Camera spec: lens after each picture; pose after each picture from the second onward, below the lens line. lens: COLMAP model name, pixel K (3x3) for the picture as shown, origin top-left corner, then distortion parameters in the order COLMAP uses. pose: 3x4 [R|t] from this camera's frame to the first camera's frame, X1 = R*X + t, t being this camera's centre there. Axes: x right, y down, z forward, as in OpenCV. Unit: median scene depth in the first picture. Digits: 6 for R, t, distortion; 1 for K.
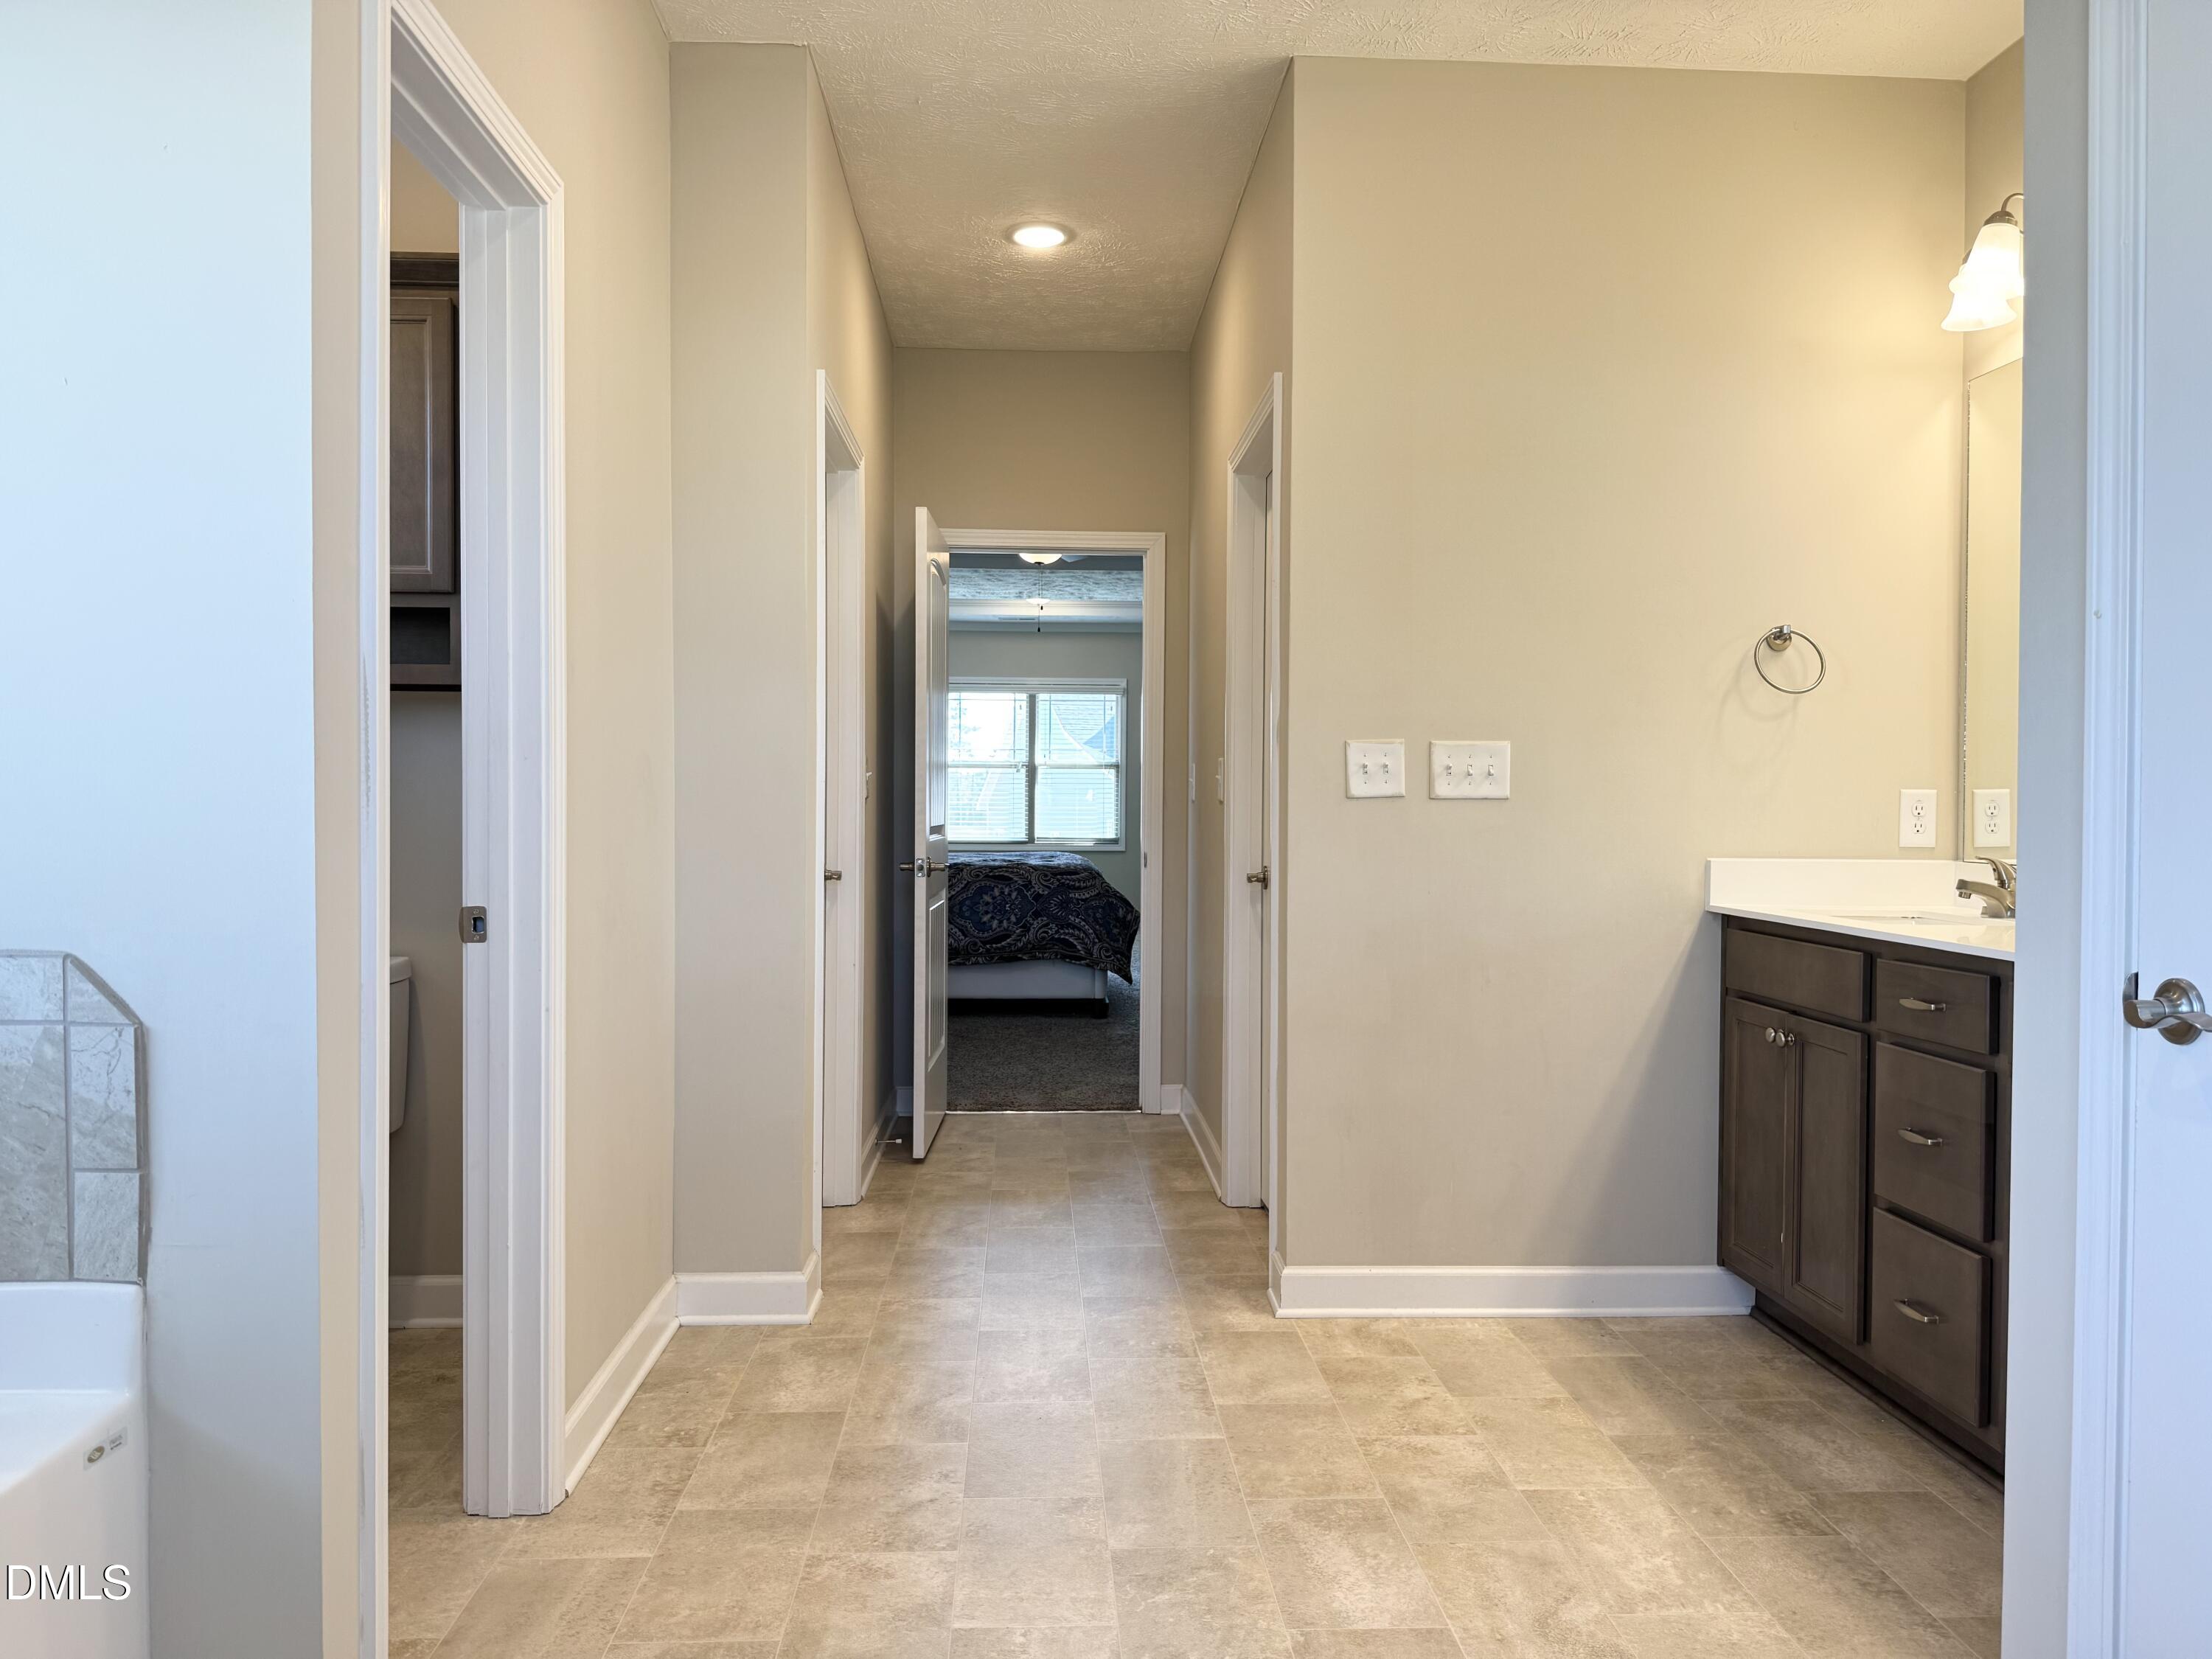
lens RADIAL K [[1557.5, 0, 1103.5], [0, 1557.5, 822.6], [0, 0, 1]] dist [0.102927, -0.147613]
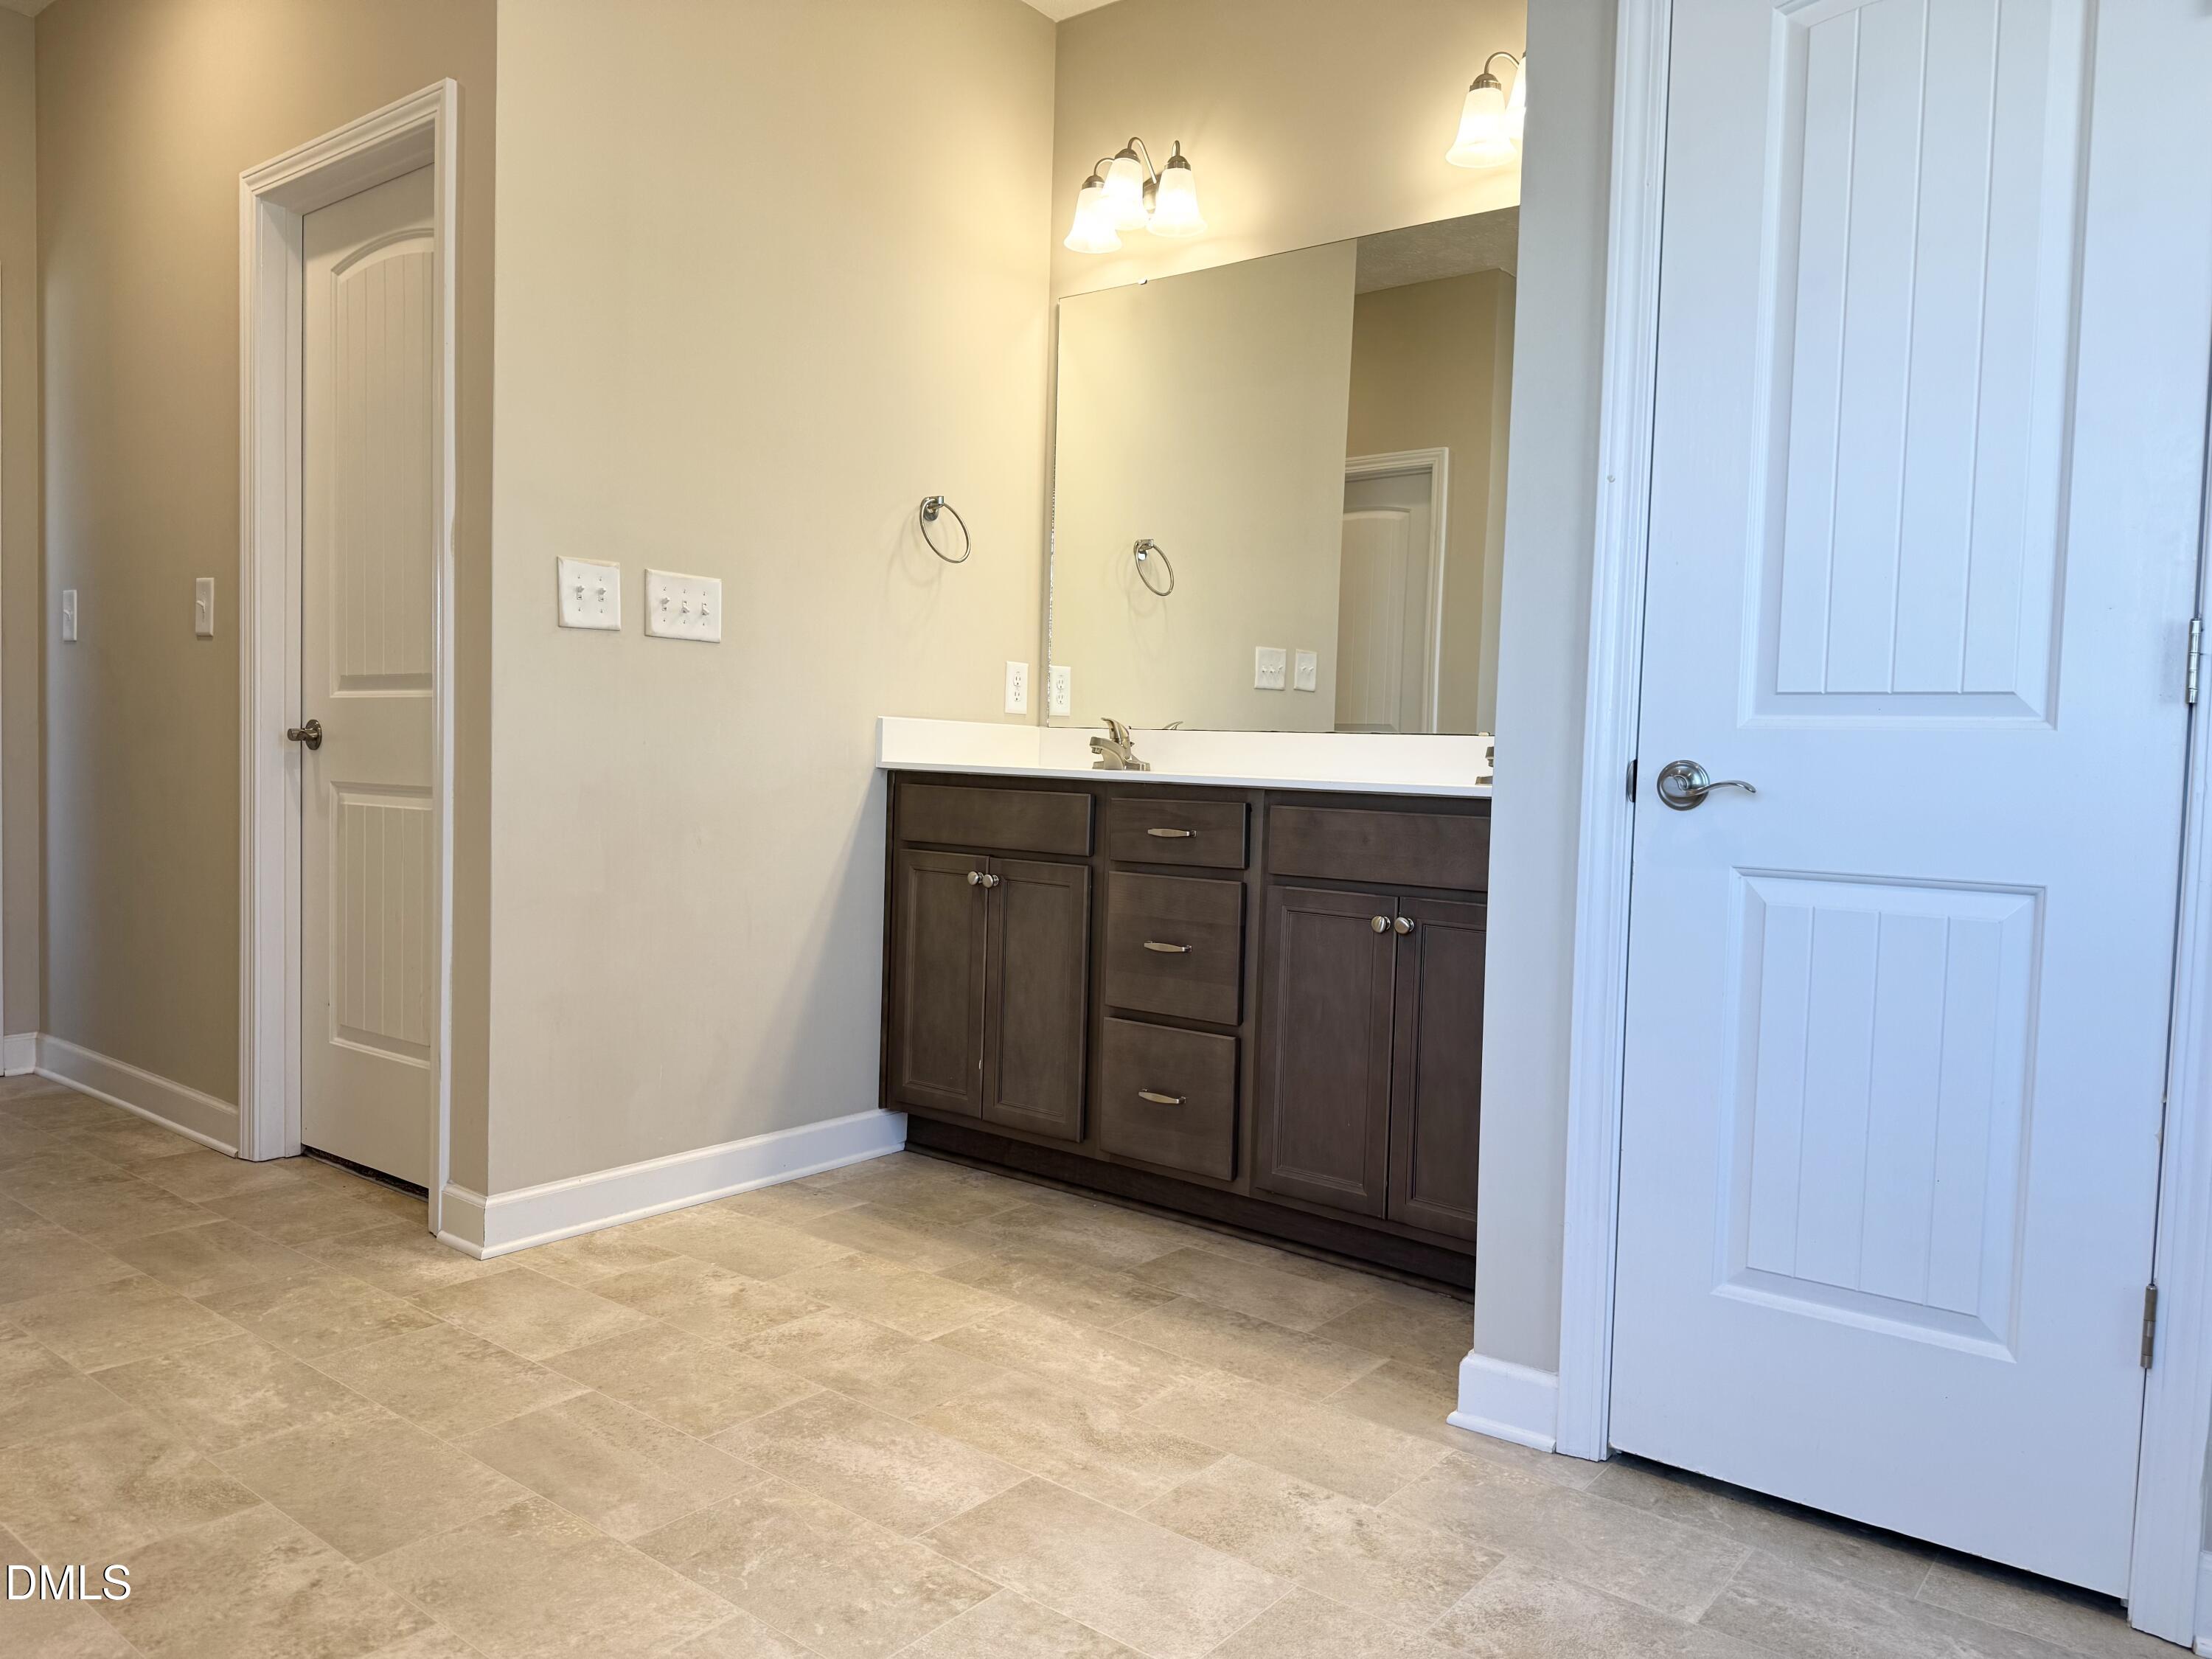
lens RADIAL K [[1557.5, 0, 1103.5], [0, 1557.5, 822.6], [0, 0, 1]] dist [0.102927, -0.147613]
pose [[0.658843, -0.017555, 0.752076, -0.319064], [-0.020371, 0.998945, 0.041163, 0.053805], [-0.752005, -0.042440, 0.657790, 0.252179]]
